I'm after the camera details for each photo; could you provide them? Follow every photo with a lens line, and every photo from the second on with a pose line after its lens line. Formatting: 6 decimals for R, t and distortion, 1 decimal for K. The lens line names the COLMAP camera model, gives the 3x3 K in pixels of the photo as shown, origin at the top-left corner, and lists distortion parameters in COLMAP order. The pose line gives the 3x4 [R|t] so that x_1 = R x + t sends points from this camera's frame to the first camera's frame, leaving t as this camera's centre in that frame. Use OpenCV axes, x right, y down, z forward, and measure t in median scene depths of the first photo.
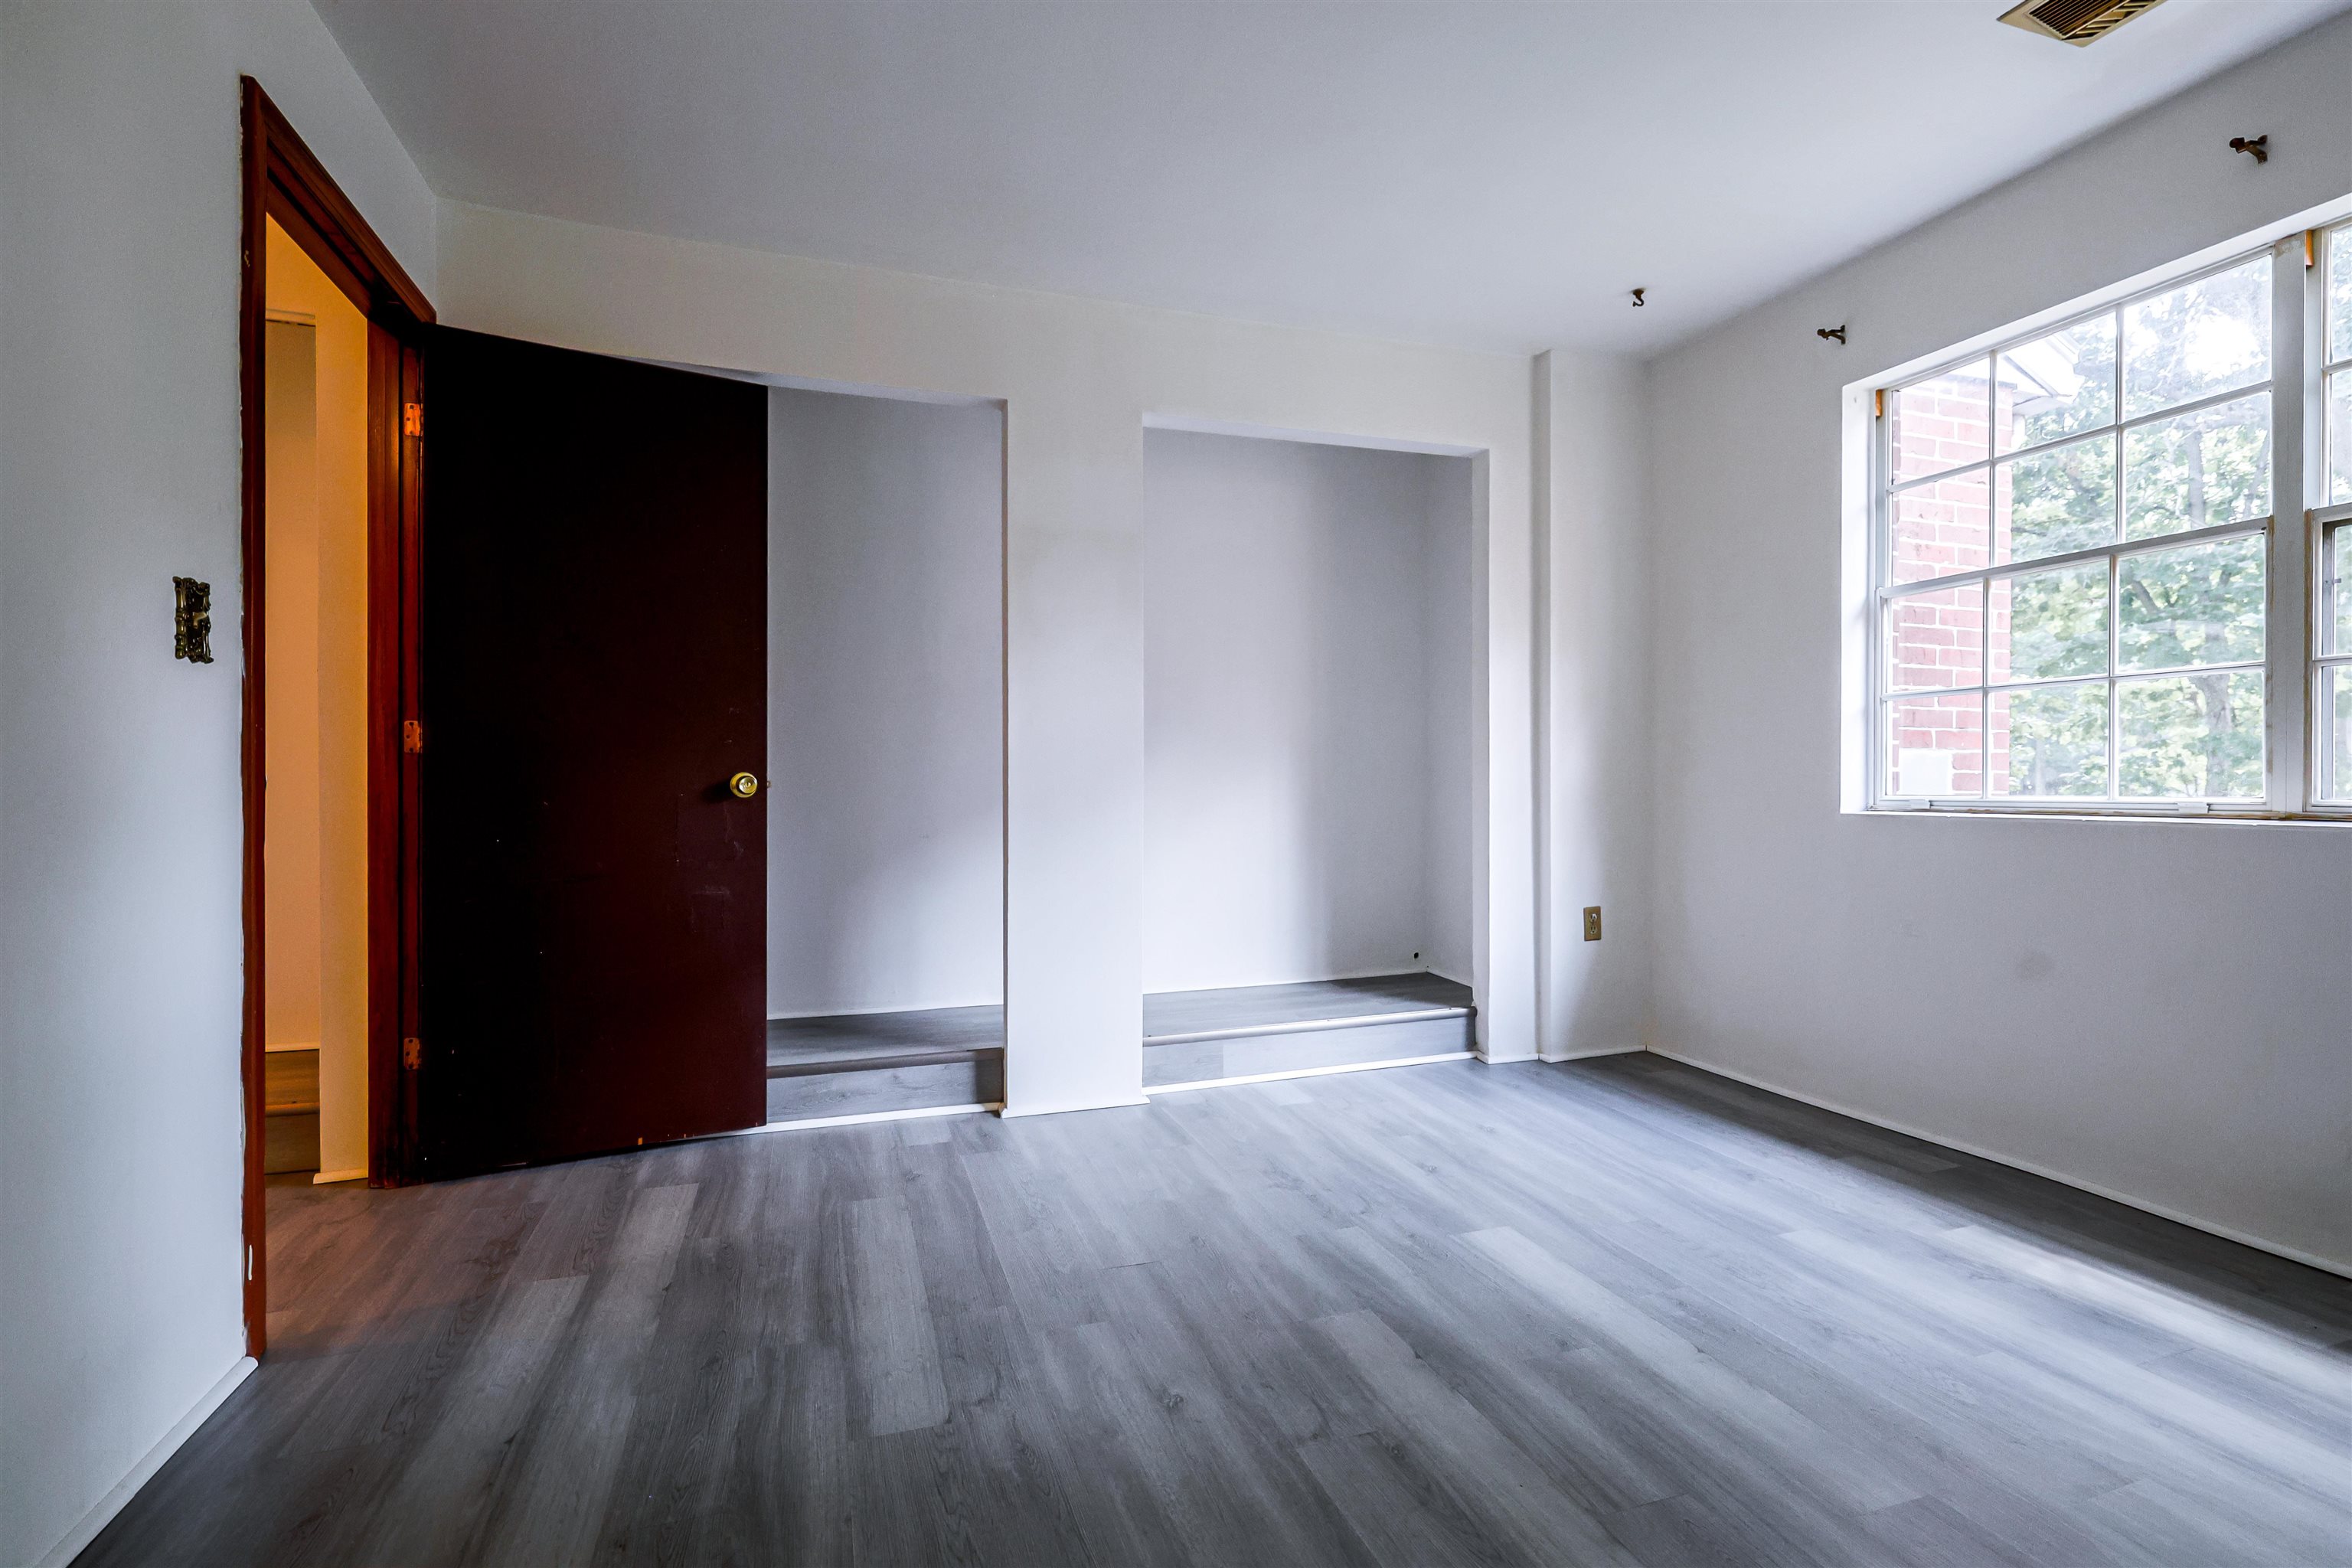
lens RADIAL K [[989.8, 0, 1117.8], [0, 989.8, 783.5], [0, 0, 1]] dist [0.000252, -0.000386]
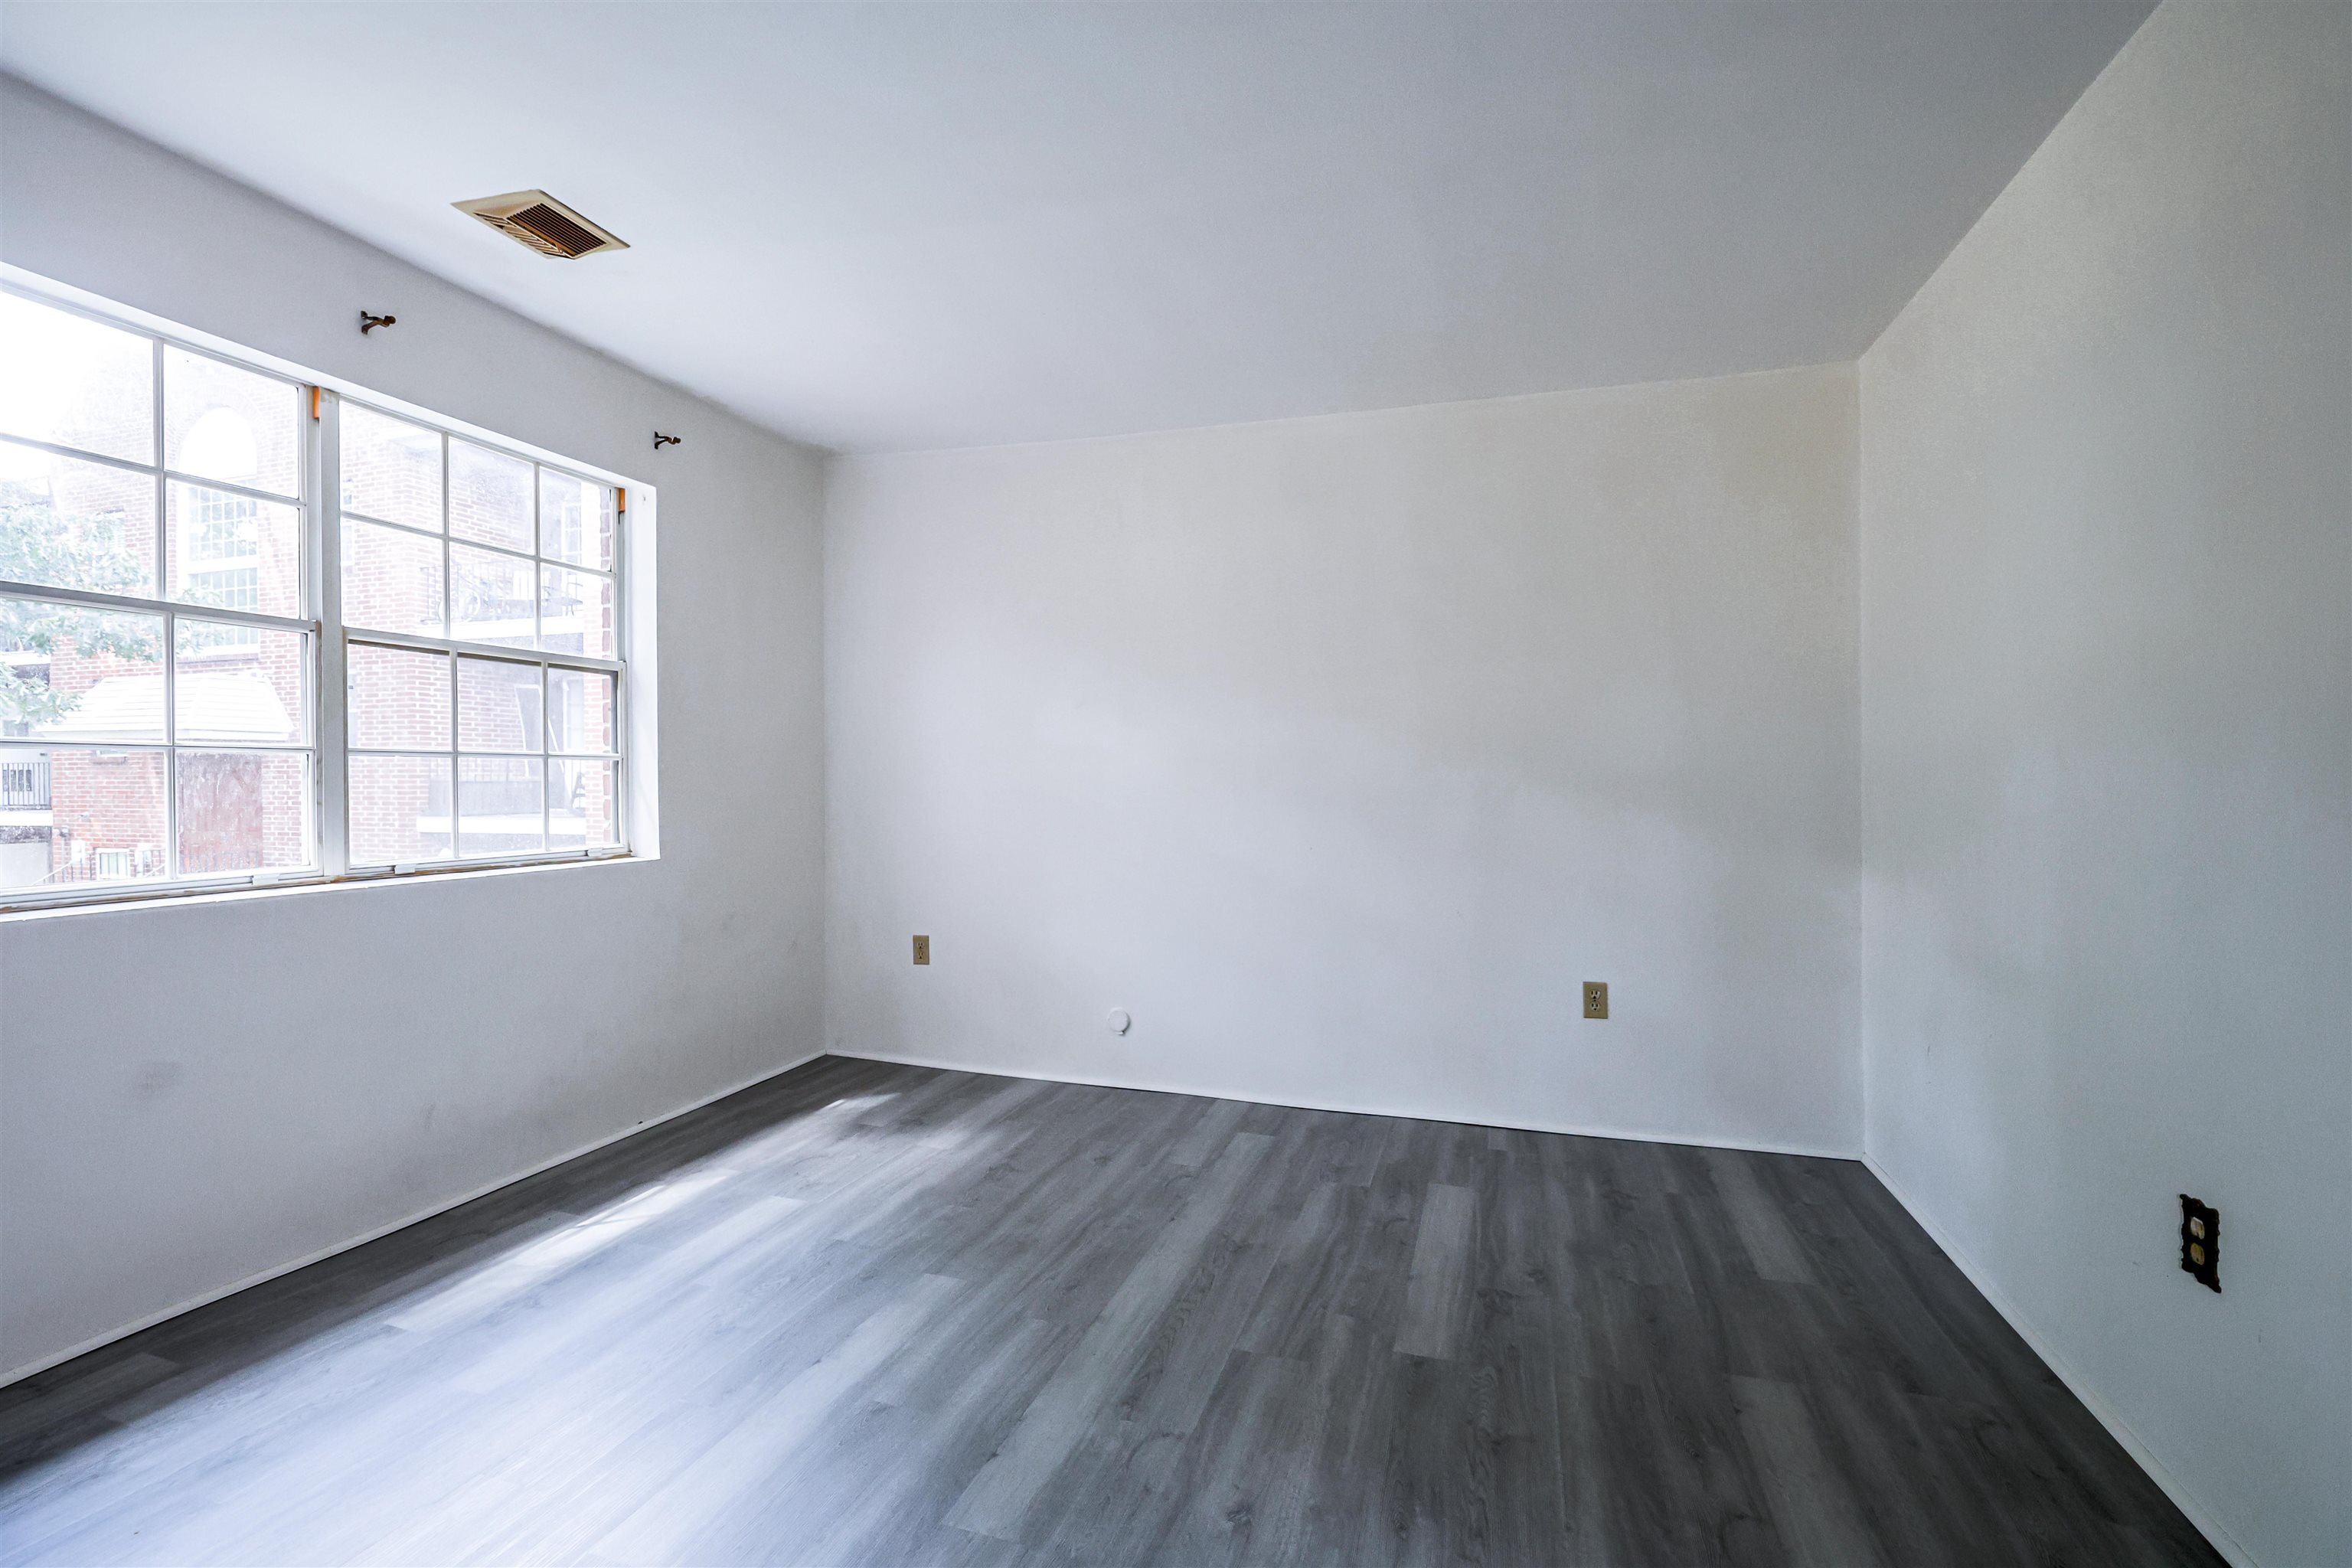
lens RADIAL K [[976.8, 0, 1229.9], [0, 976.8, 785.5], [0, 0, 1]] dist [-0.001603, -0.000357]
pose [[-0.839845, -0.005149, 0.542801, -0.317815], [-0.003118, 0.999984, 0.004662, -0.079488], [-0.542817, 0.002223, -0.839848, 1.245054]]
